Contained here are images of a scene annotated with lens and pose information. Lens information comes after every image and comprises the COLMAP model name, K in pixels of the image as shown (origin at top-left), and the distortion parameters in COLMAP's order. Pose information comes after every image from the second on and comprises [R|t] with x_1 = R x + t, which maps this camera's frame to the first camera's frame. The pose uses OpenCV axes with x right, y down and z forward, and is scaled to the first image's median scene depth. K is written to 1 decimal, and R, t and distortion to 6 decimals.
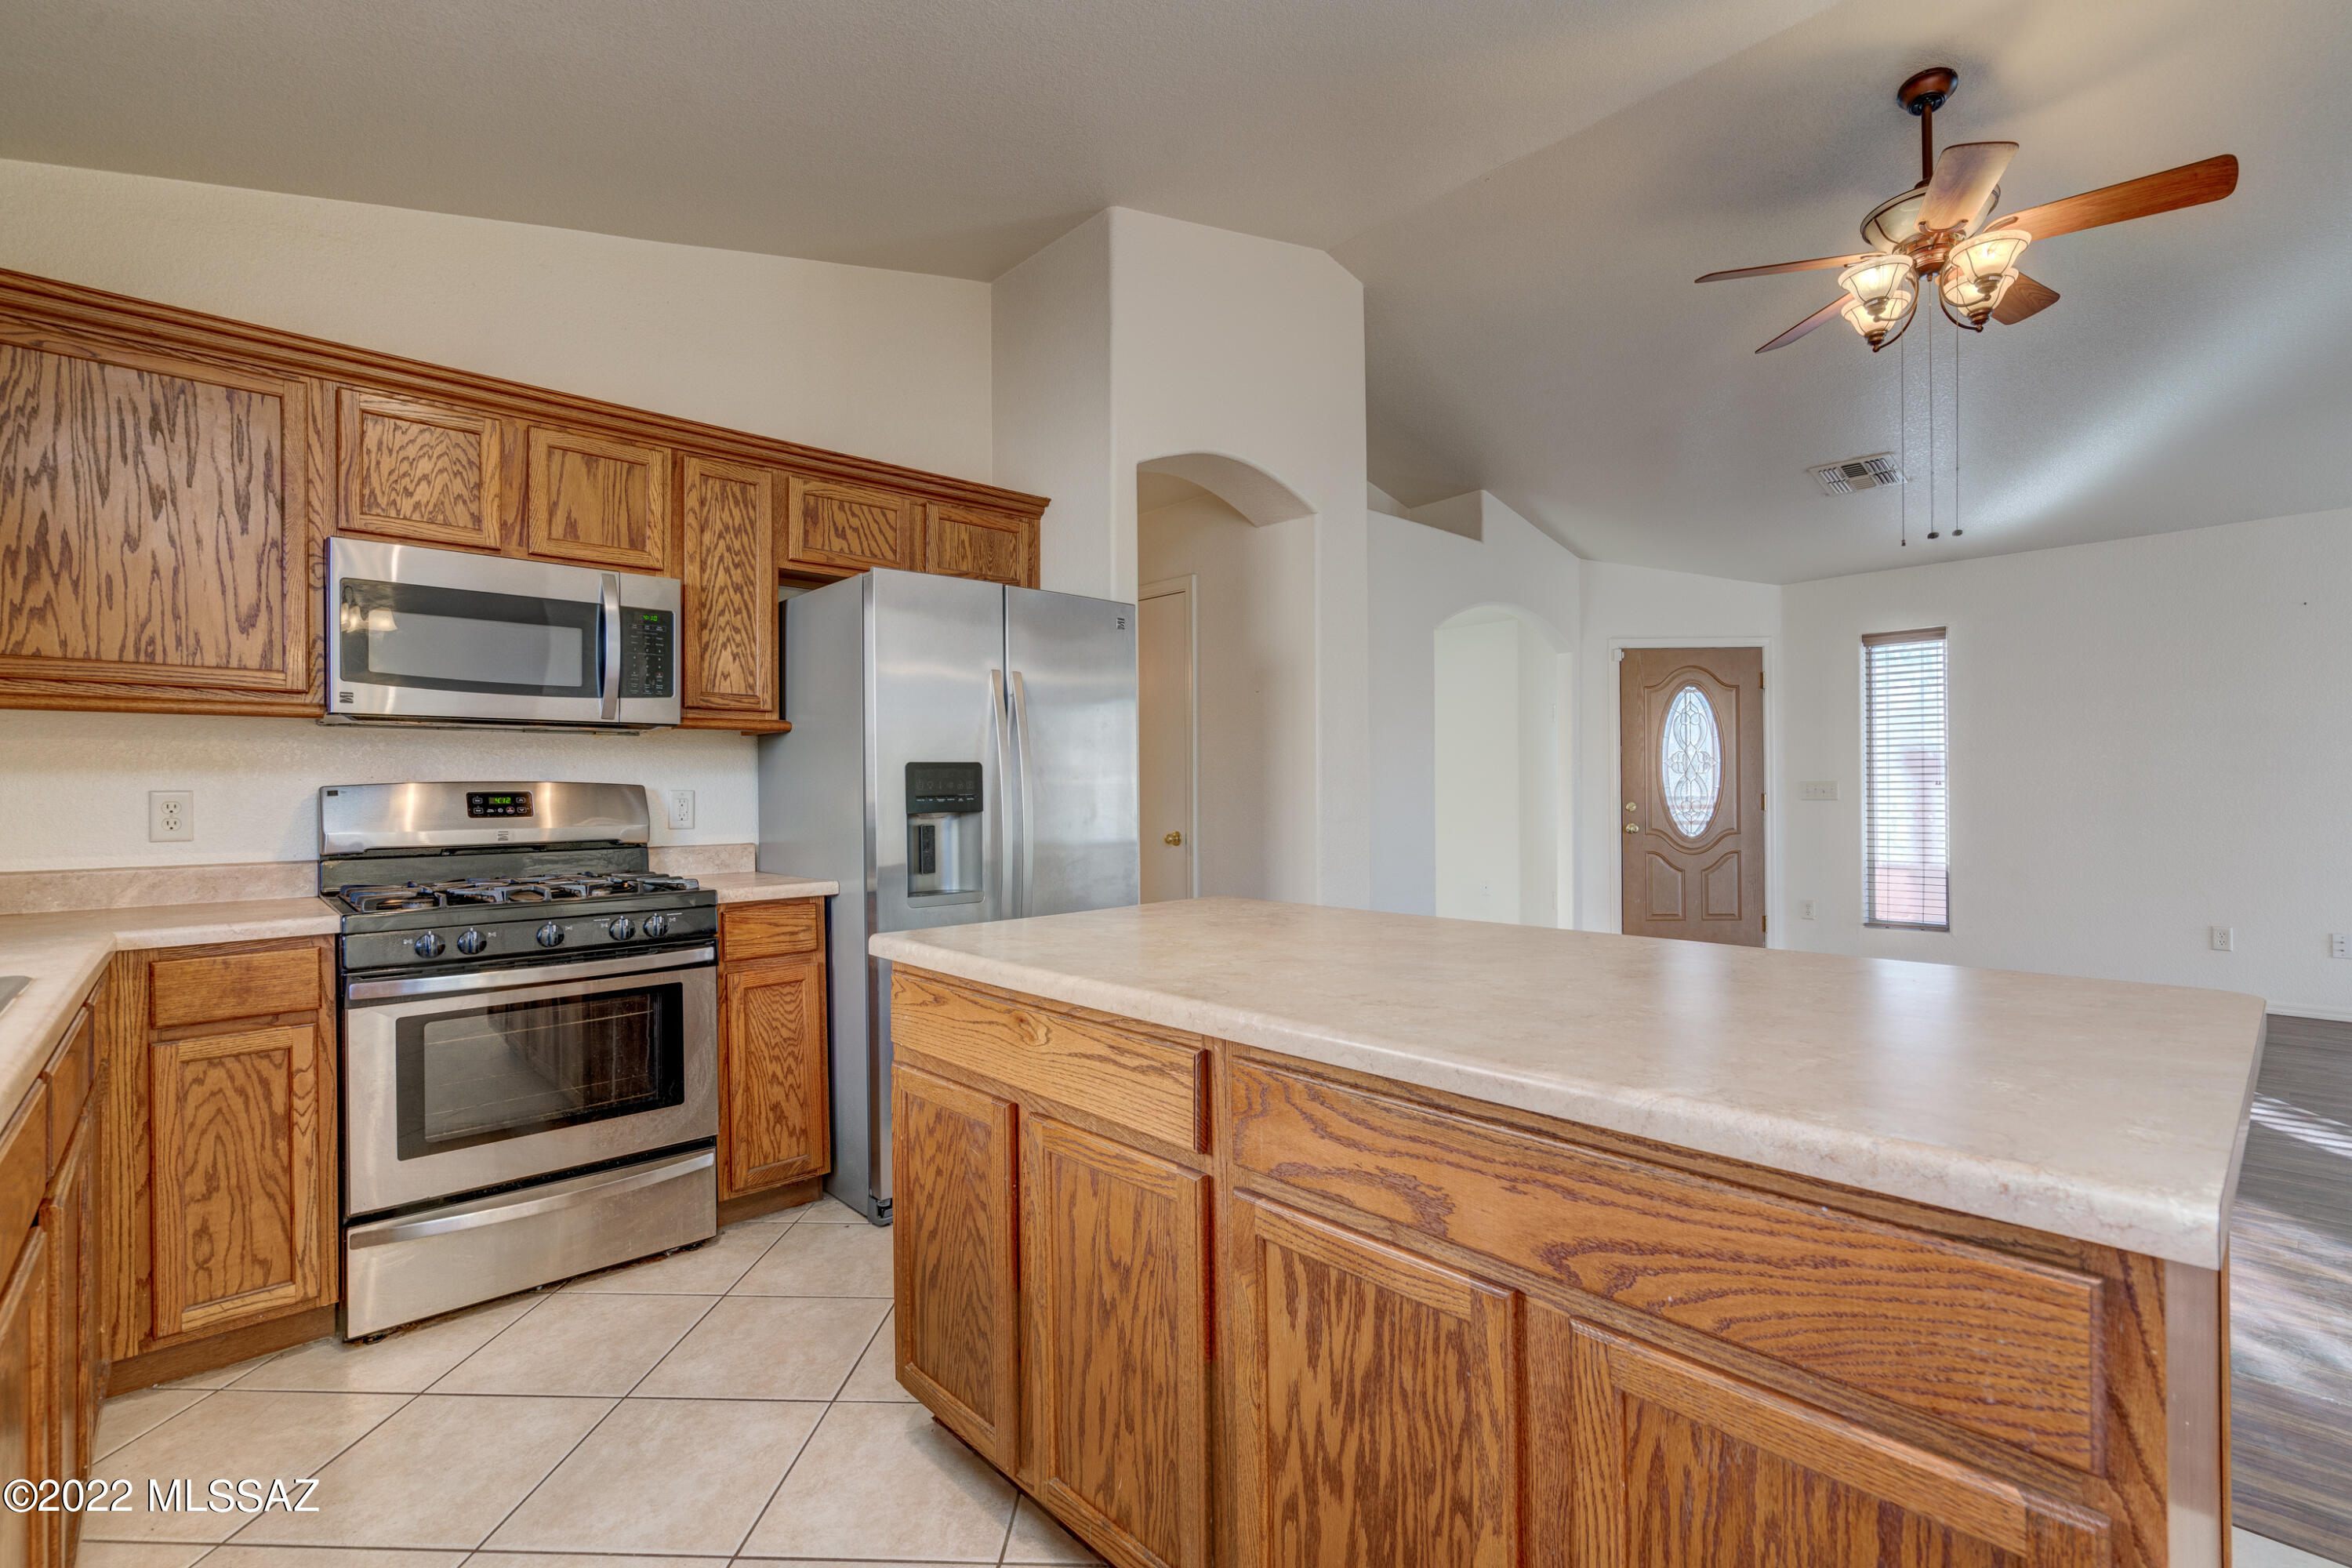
lens RADIAL K [[1058.0, 0, 1165.5], [0, 1058.0, 789.7], [0, 0, 1]] dist [-0.008849, 0.002750]
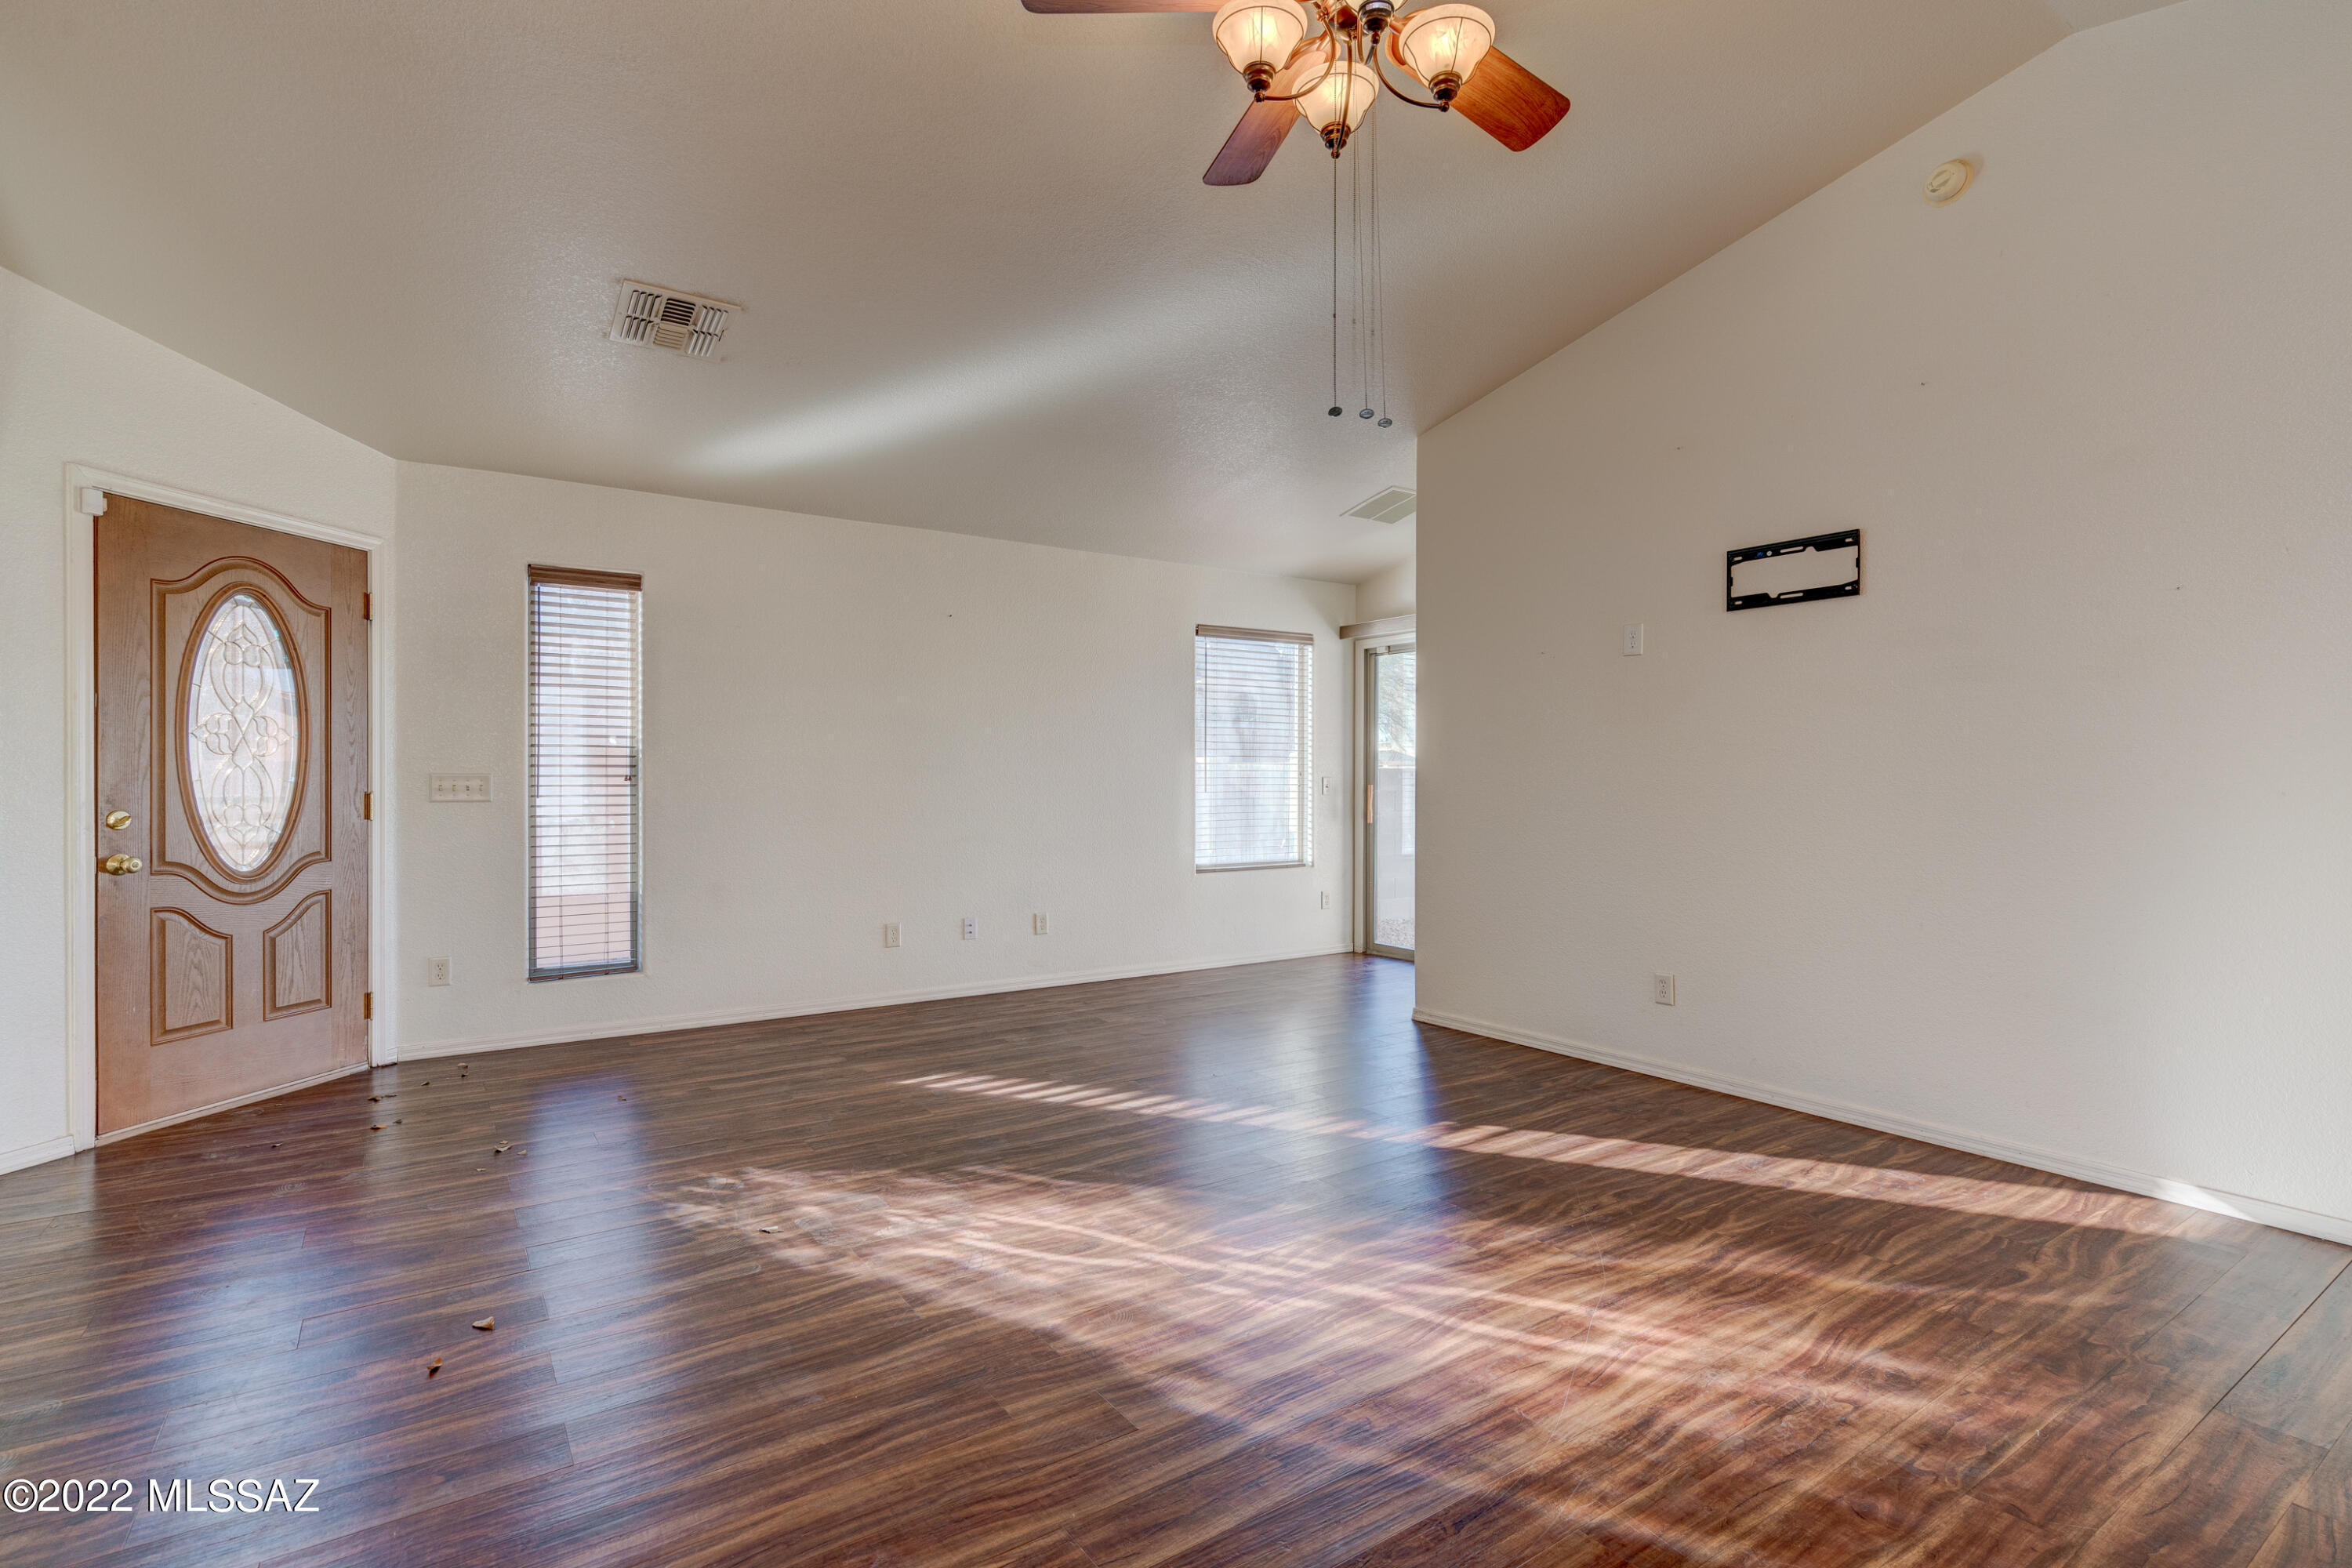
lens RADIAL K [[1058.0, 0, 1183.0], [0, 1058.0, 779.5], [0, 0, 1]] dist [-0.008849, 0.002750]
pose [[0.107449, 0.013029, 0.994125, 0.039780], [-0.005902, 0.999905, -0.012467, 0.005420], [-0.994193, -0.004528, 0.107516, 1.163272]]
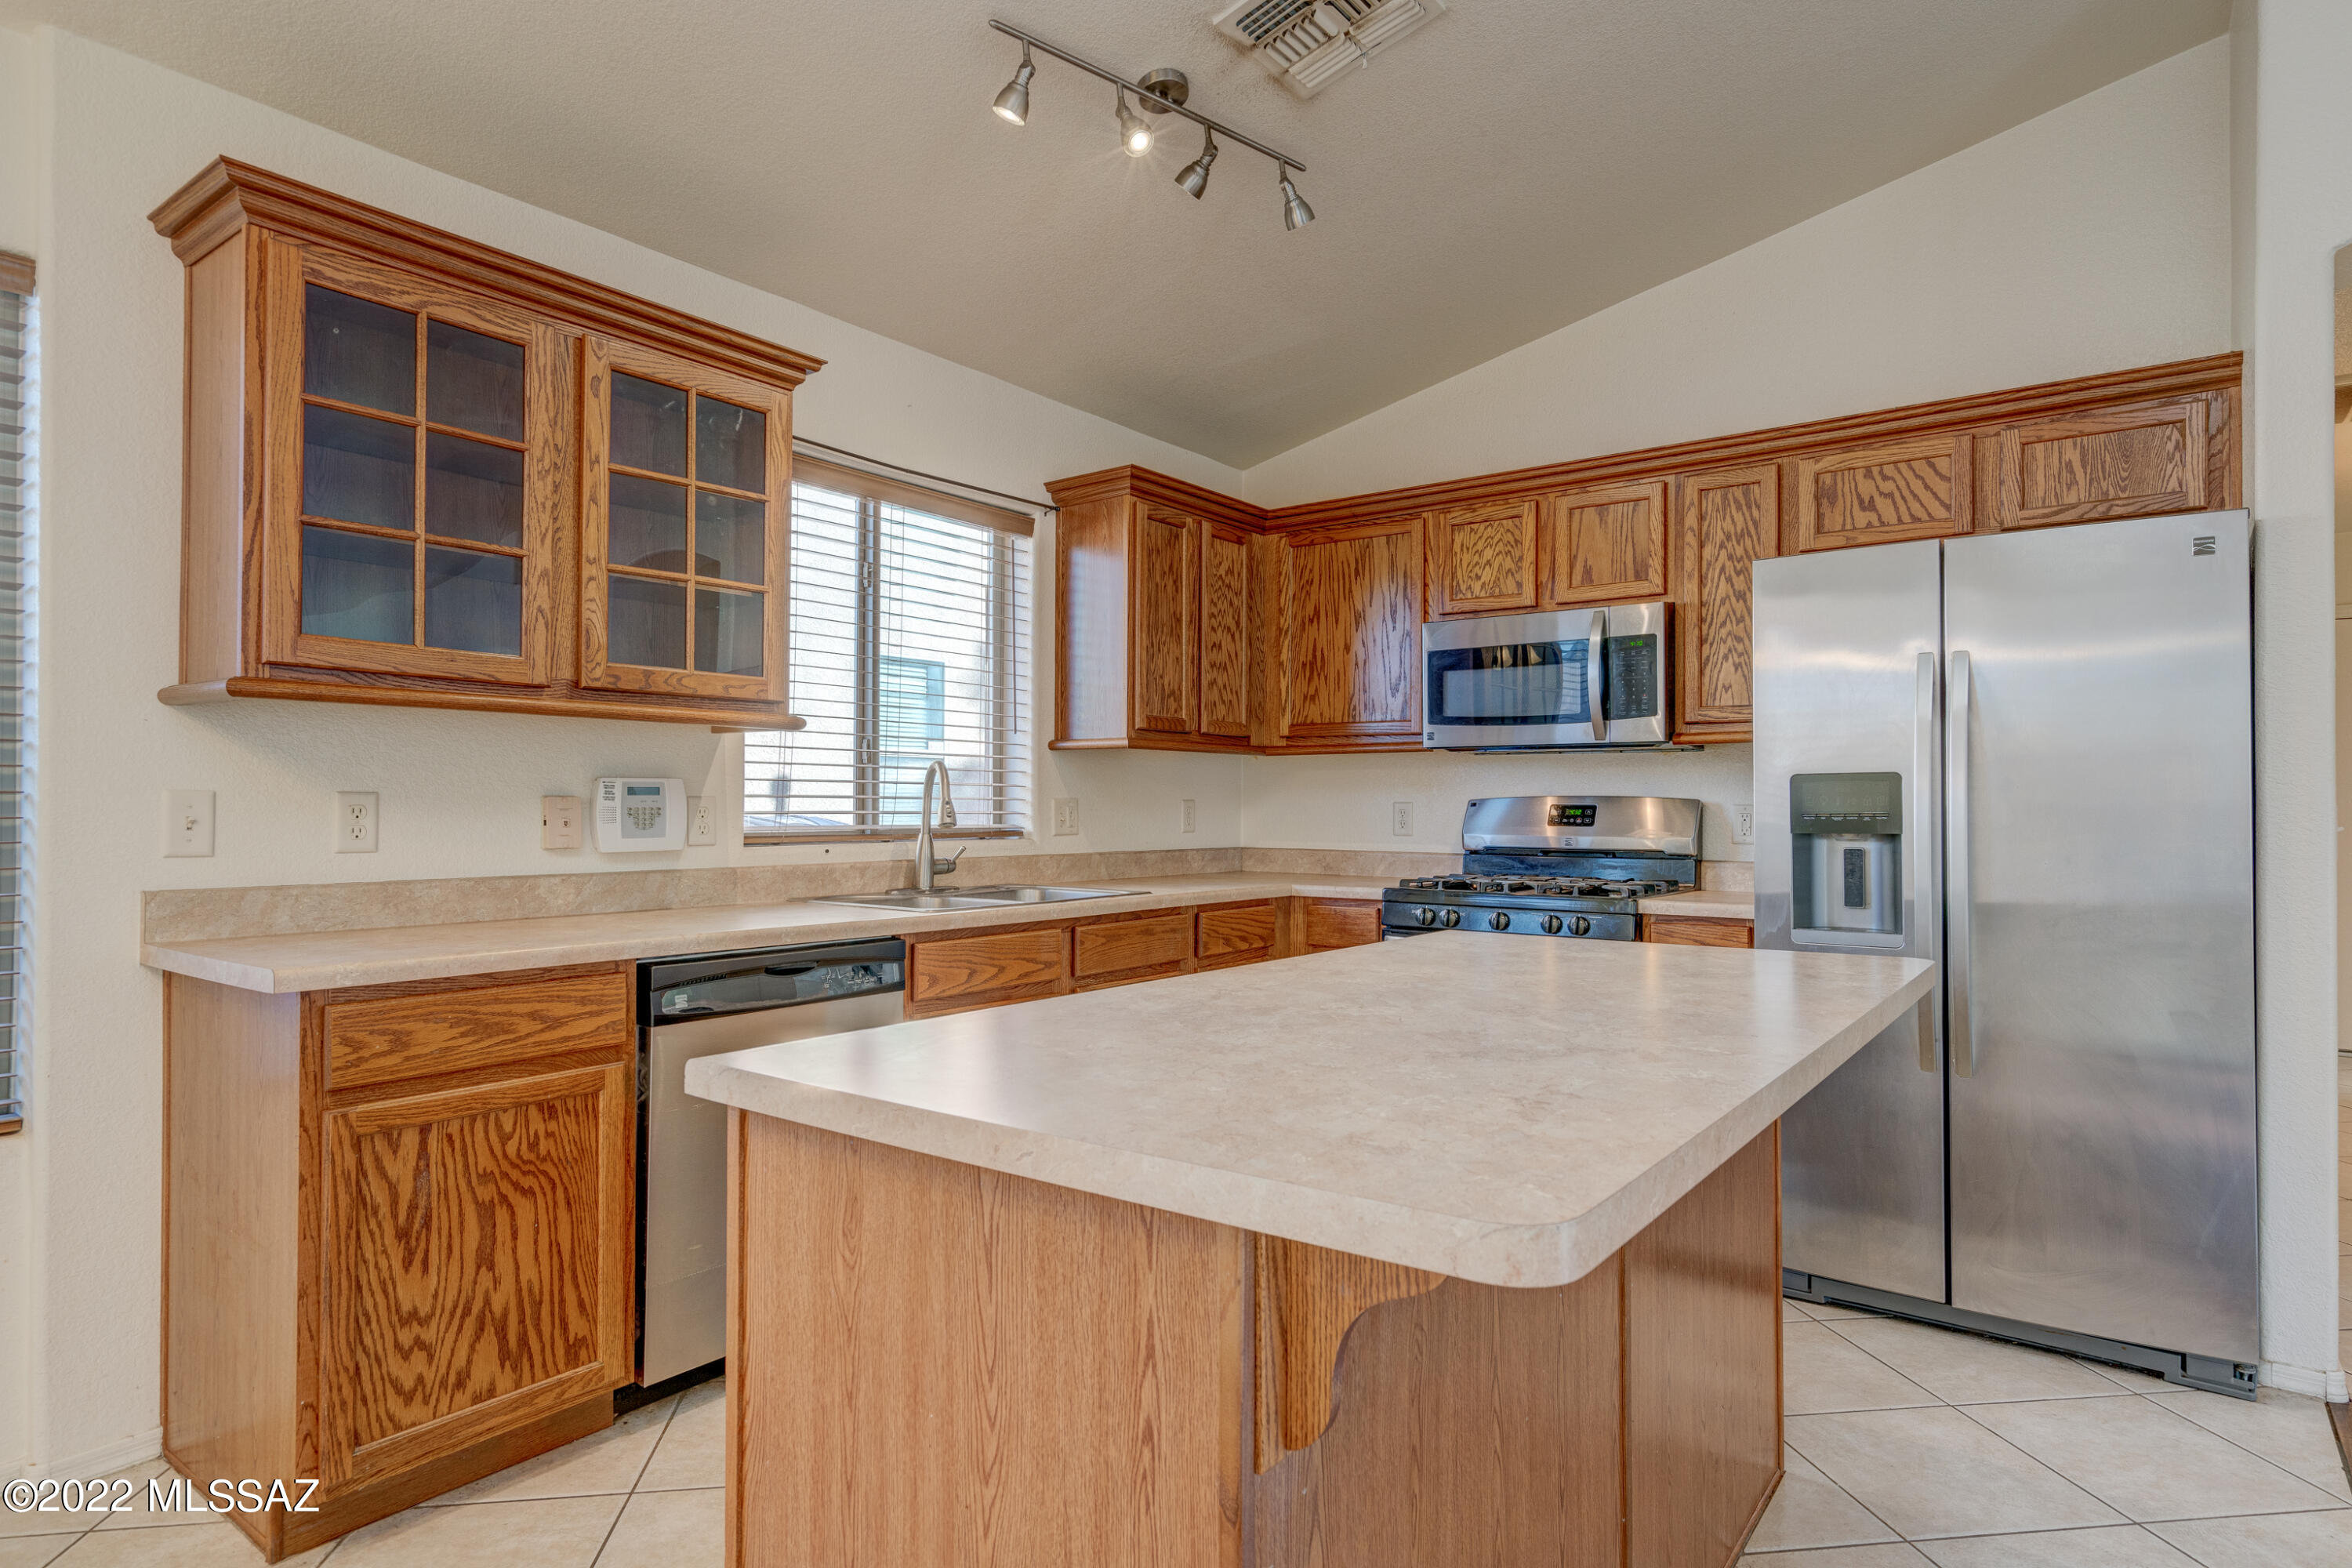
lens RADIAL K [[1267.0, 0, 1183.4], [0, 1267.0, 795.4], [0, 0, 1]] dist [-0.003364, 0.005540]
pose [[0.184820, 0.001502, -0.982771, 0.707806], [-0.004643, 0.999989, 0.000655, -0.006682], [0.982761, 0.004442, 0.184825, 0.313792]]
